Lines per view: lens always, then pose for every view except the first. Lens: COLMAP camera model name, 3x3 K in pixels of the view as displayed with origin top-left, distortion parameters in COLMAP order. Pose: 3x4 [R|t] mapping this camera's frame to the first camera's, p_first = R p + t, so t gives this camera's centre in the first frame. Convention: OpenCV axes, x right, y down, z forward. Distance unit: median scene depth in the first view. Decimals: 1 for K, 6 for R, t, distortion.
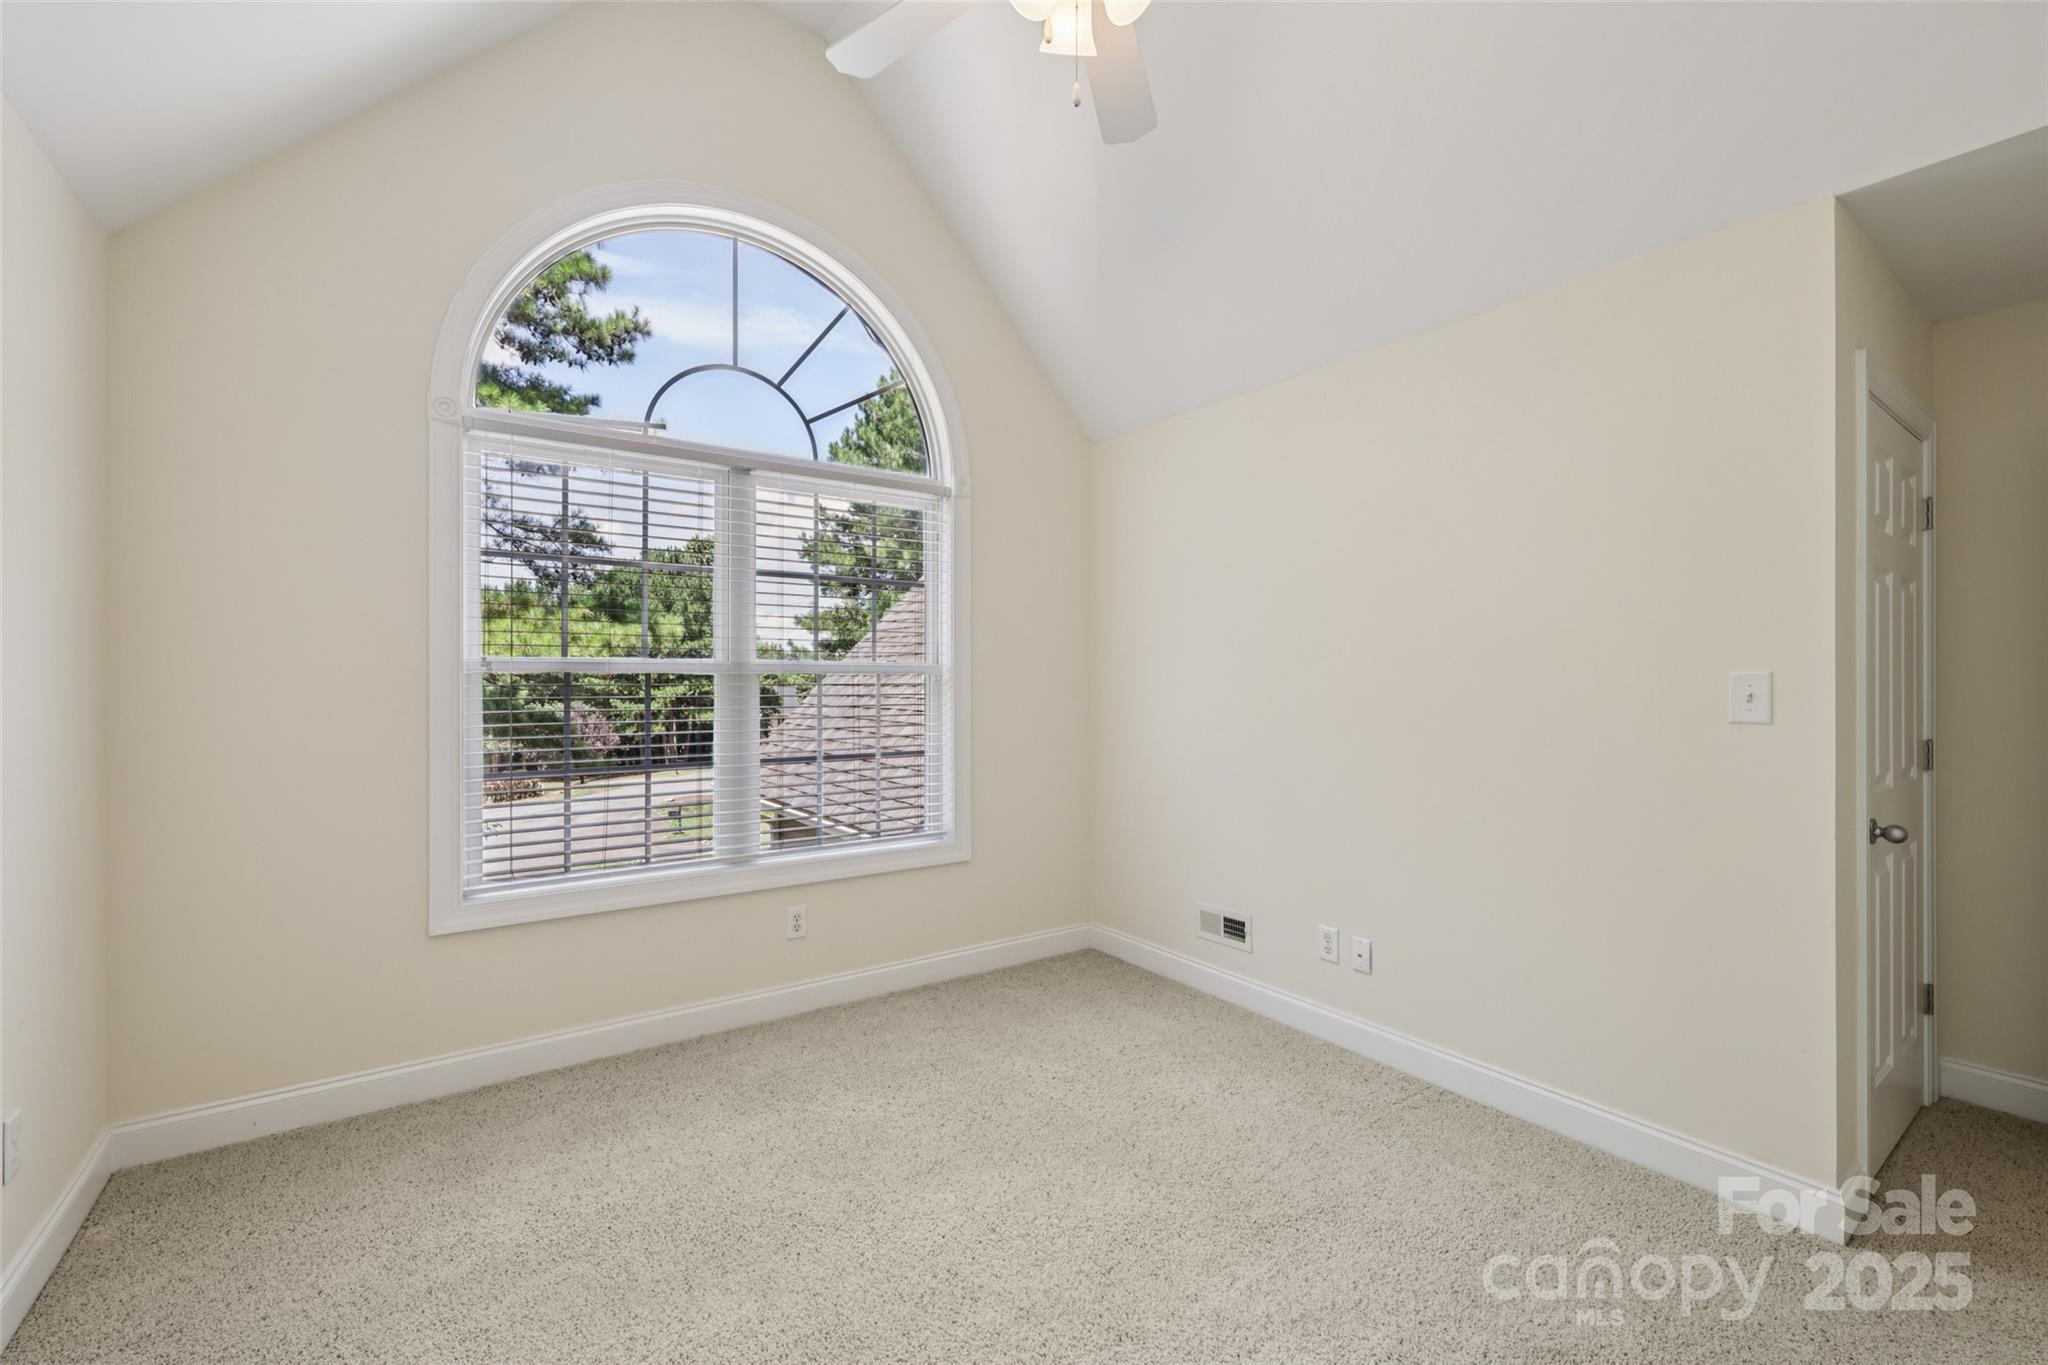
lens RADIAL K [[853.9, 0, 1022.1], [0, 853.9, 684.5], [0, 0, 1]] dist [-0.000947, -0.000071]
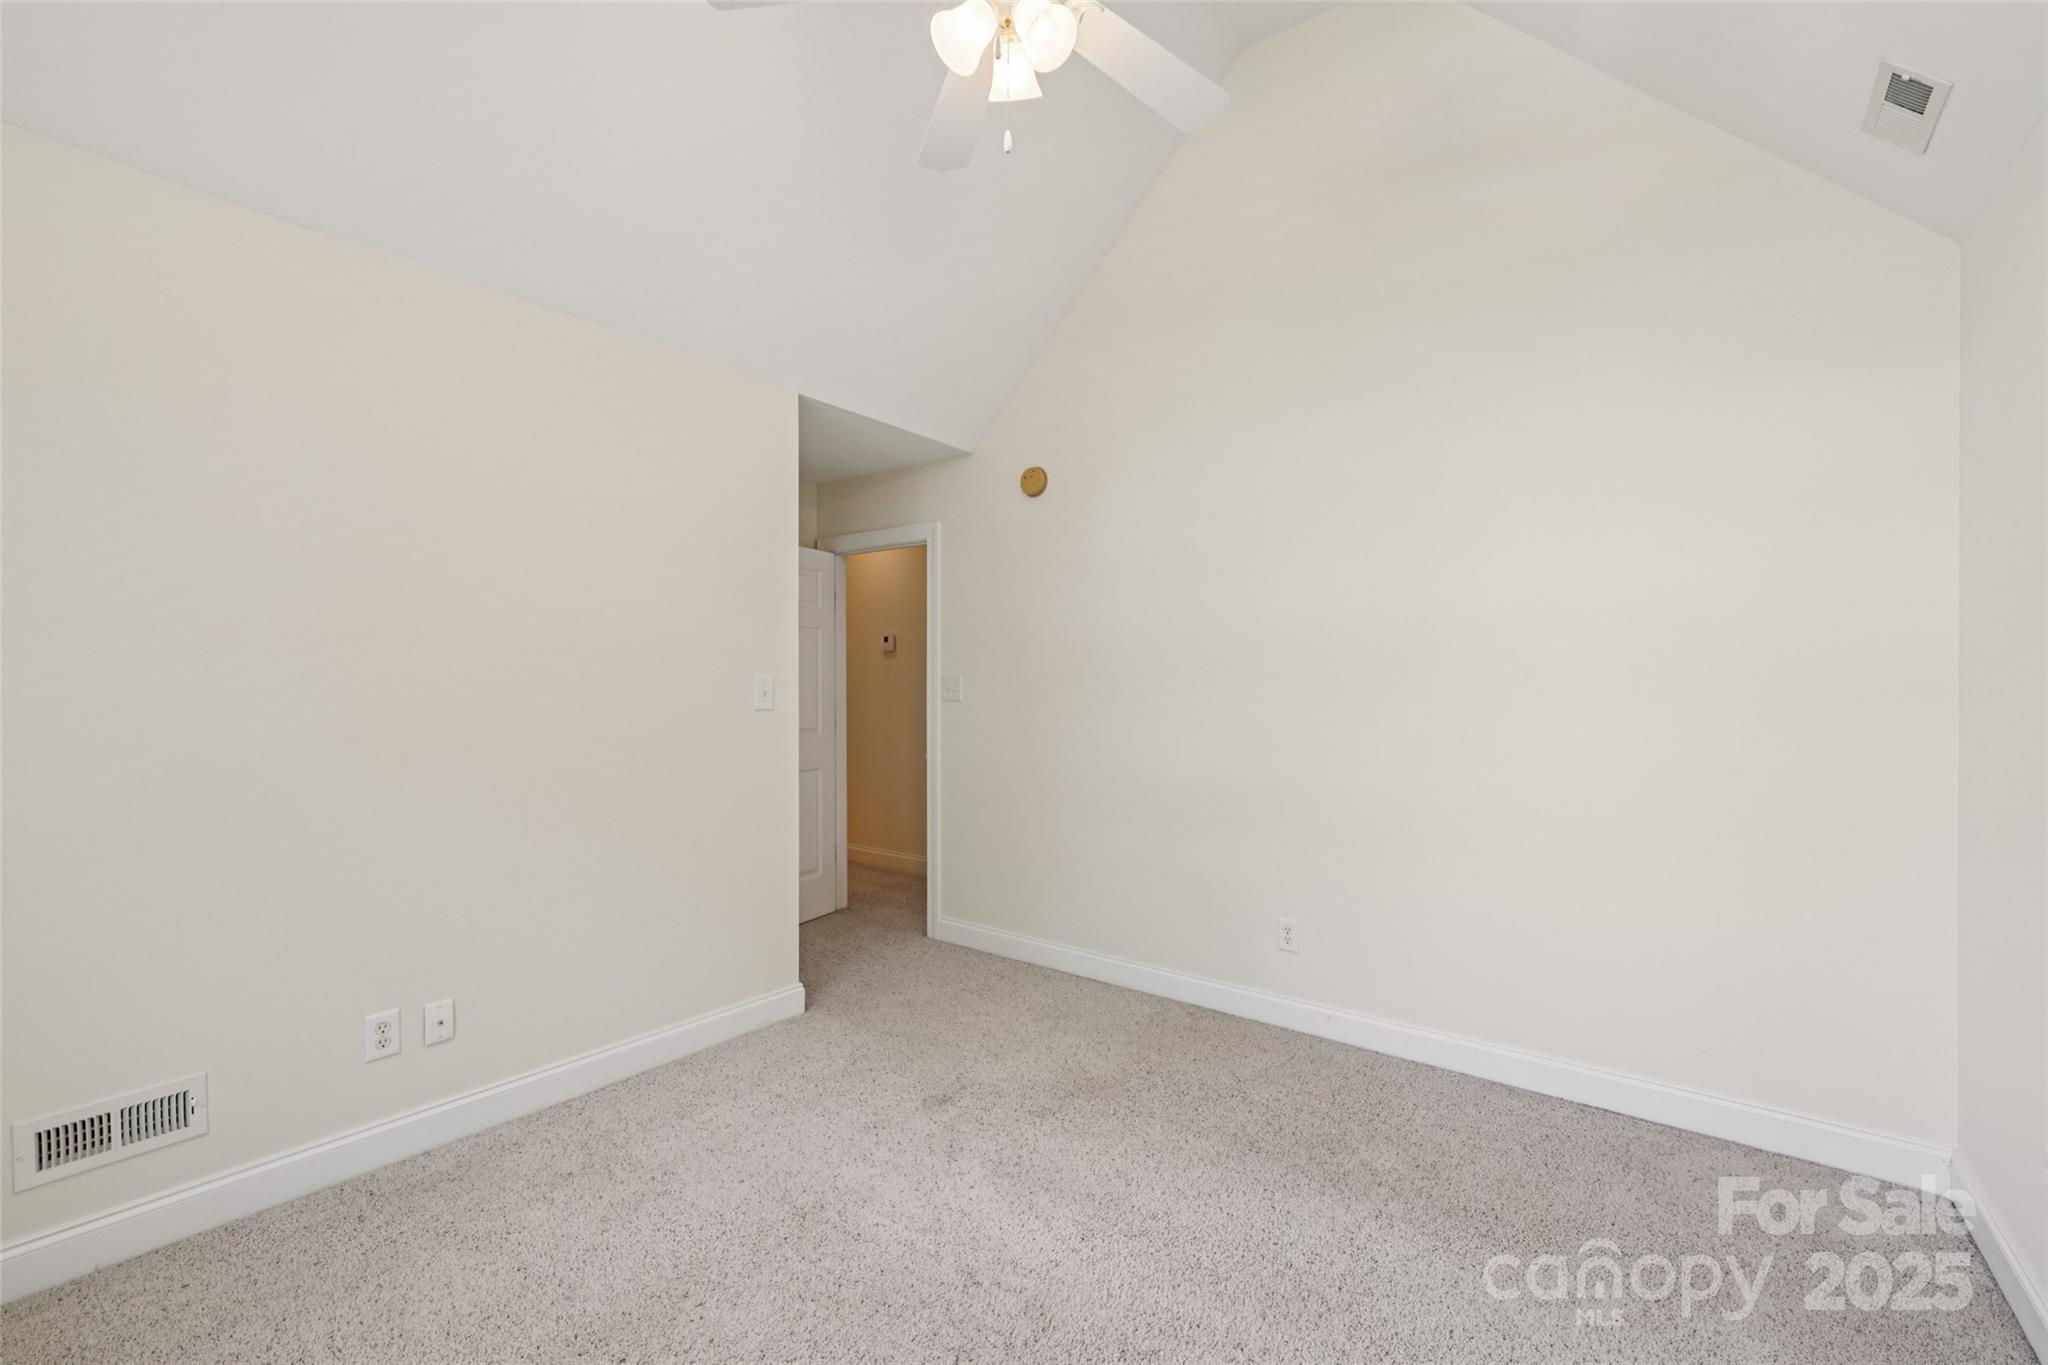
lens RADIAL K [[853.9, 0, 1021.4], [0, 853.9, 681.4], [0, 0, 1]] dist [-0.000947, -0.000071]
pose [[-0.282979, -0.005418, 0.959111, -0.576391], [-0.005538, 0.999977, 0.004014, -0.011384], [-0.959110, -0.004176, -0.283002, 0.768227]]
